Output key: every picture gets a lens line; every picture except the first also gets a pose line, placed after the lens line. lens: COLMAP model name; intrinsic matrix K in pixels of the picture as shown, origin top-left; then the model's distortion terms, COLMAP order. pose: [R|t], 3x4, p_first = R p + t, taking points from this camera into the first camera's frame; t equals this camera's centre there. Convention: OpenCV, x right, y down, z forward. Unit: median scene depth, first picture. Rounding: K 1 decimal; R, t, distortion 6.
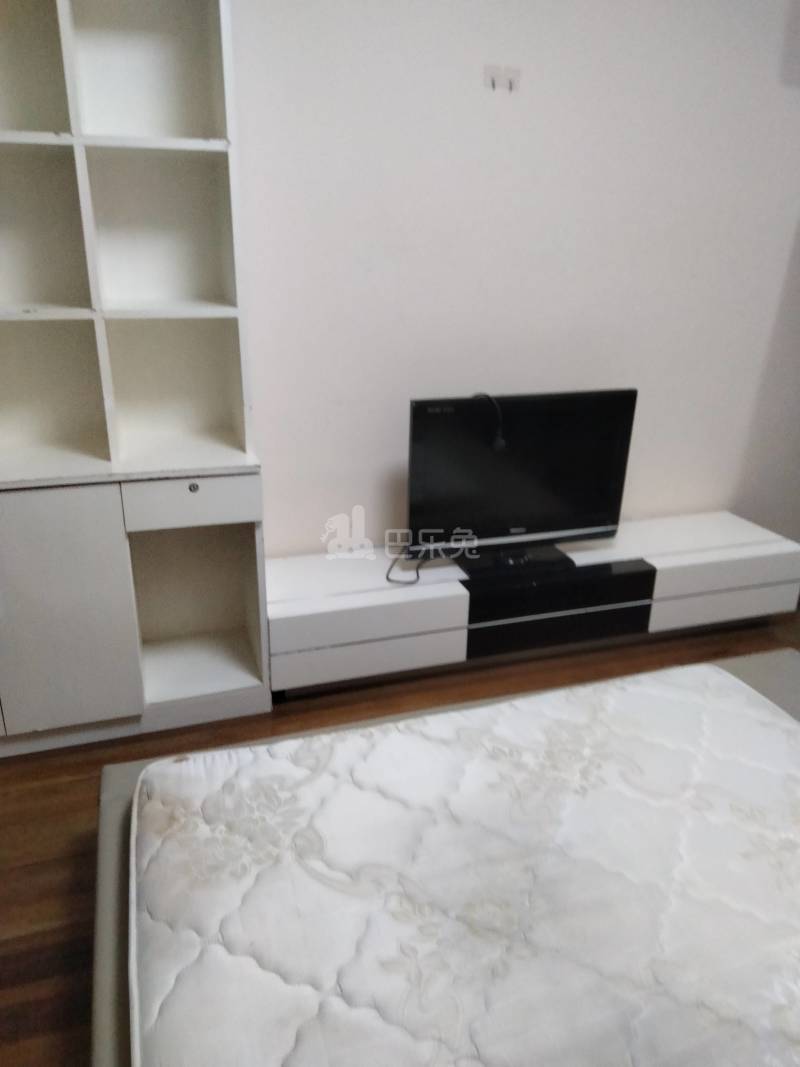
lens RADIAL K [[770.9, 0, 400.0], [0, 770.9, 533.5], [0, 0, 1]] dist [0.005011, 0.001145]
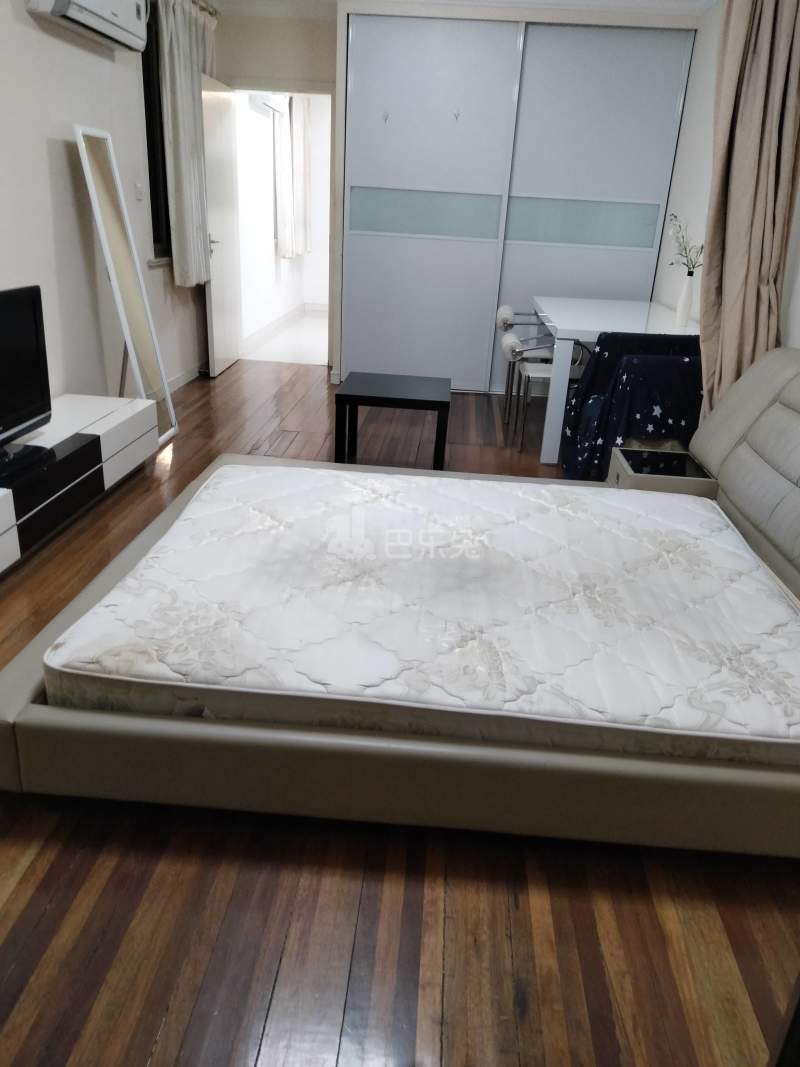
lens RADIAL K [[770.9, 0, 400.0], [0, 770.9, 533.5], [0, 0, 1]] dist [0.005011, 0.001145]
pose [[0.377405, -0.351670, 0.856676, -0.579835], [0.276276, 0.925717, 0.258300, 0.006084], [-0.883876, 0.139195, 0.446528, 0.062246]]
